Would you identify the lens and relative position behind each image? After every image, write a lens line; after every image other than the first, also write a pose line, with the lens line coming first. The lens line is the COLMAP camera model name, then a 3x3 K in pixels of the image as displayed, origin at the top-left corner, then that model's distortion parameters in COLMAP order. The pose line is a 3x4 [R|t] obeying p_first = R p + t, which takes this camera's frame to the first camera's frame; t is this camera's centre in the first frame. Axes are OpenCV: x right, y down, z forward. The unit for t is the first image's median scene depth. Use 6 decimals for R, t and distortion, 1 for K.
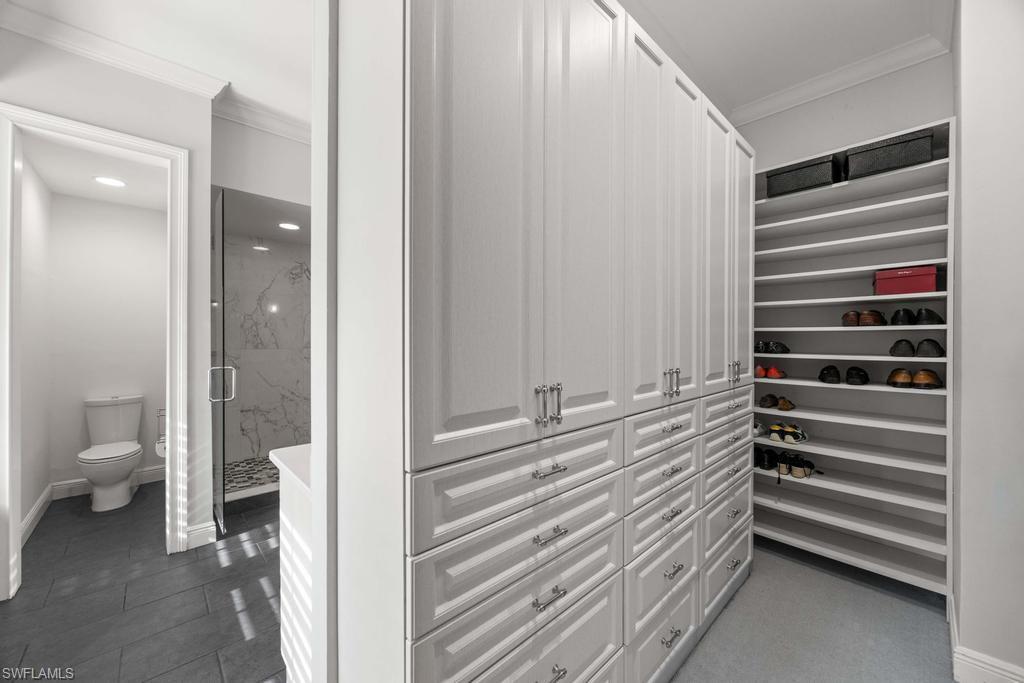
lens RADIAL K [[390.1, 0, 514.1], [0, 390.1, 339.0], [0, 0, 1]] dist [-0.001927, -0.000787]
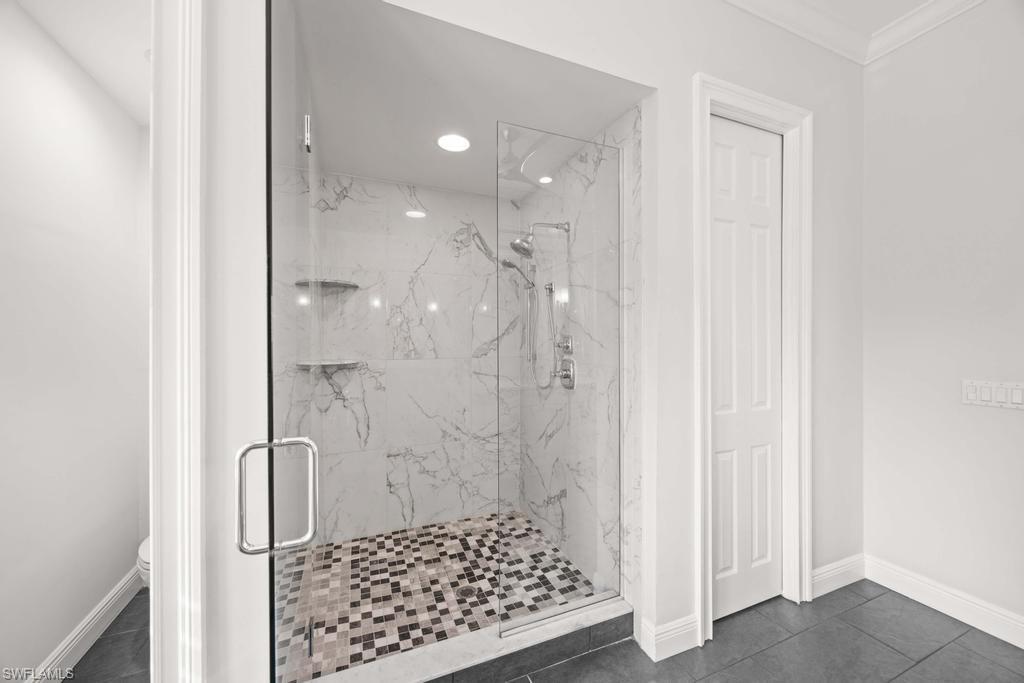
lens RADIAL K [[390.1, 0, 511.7], [0, 390.1, 339.5], [0, 0, 1]] dist [-0.001927, -0.000787]
pose [[0.936472, -0.003037, -0.350728, -0.281959], [0.003766, 0.999992, 0.001395, -0.007304], [0.350721, -0.002627, 0.936476, 0.468868]]
